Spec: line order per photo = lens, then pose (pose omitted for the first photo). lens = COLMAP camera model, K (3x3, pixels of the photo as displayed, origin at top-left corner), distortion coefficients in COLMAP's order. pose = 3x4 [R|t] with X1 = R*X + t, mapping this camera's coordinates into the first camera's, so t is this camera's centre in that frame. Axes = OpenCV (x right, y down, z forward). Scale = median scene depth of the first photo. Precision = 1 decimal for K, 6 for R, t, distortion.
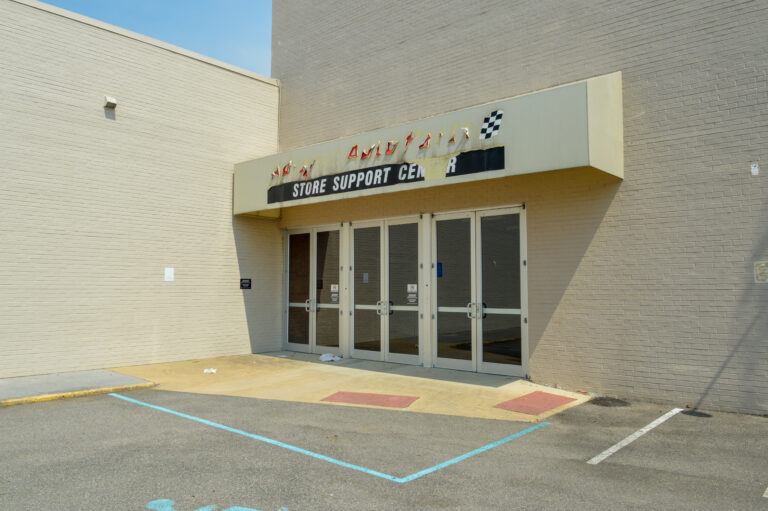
lens RADIAL K [[575.0, 0, 383.8], [0, 575.0, 255.9], [0, 0, 1]] dist [-0.020813, -0.039185]
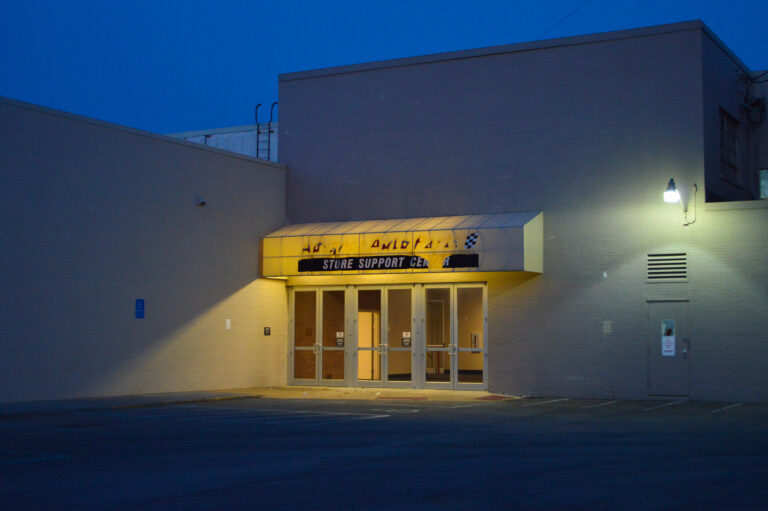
lens RADIAL K [[1125.1, 0, 415.6], [0, 1125.1, 250.7], [0, 0, 1]] dist [-0.044073, 0.000000]
pose [[0.972355, 0.020719, 0.232586, -0.675455], [-0.015531, 0.999588, -0.024118, -0.099391], [-0.232990, 0.019839, 0.972277, -2.000255]]
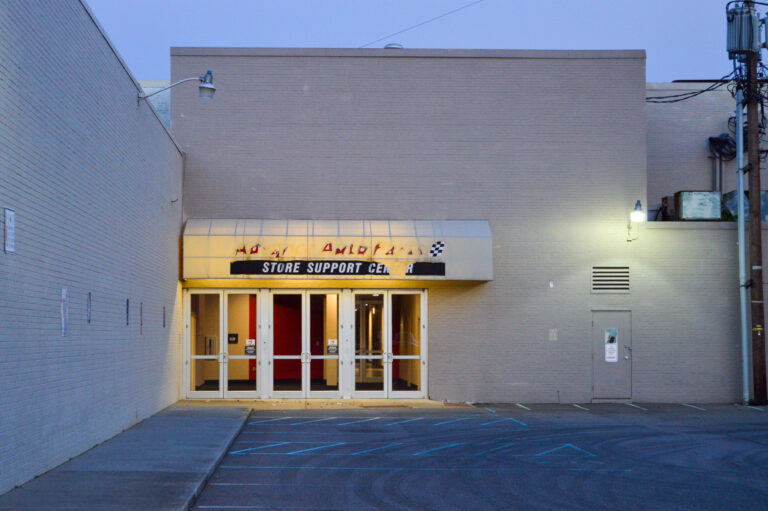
lens RADIAL K [[1696.0, 0, 383.1], [0, 1696.0, 258.7], [0, 0, 1]] dist [-0.027108, 0.000000]
pose [[0.721737, 0.030344, 0.691502, -3.062217], [-0.039042, 0.999233, -0.003098, -0.154639], [-0.691065, -0.024761, 0.722368, -2.287781]]
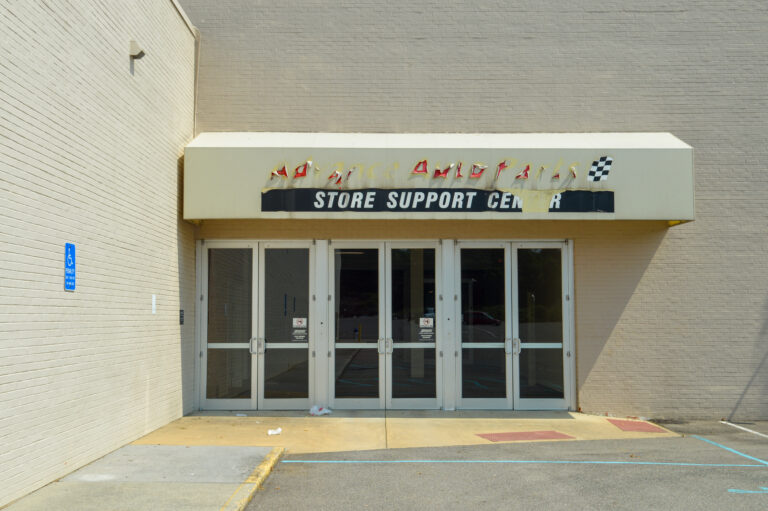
lens RADIAL K [[918.6, 0, 385.7], [0, 918.6, 259.3], [0, 0, 1]] dist [0.068676, 0.000000]
pose [[0.750738, 0.039803, 0.659399, -1.076259], [-0.035904, 0.999166, -0.019435, -0.012454], [-0.659623, -0.009084, 0.751542, -0.018716]]
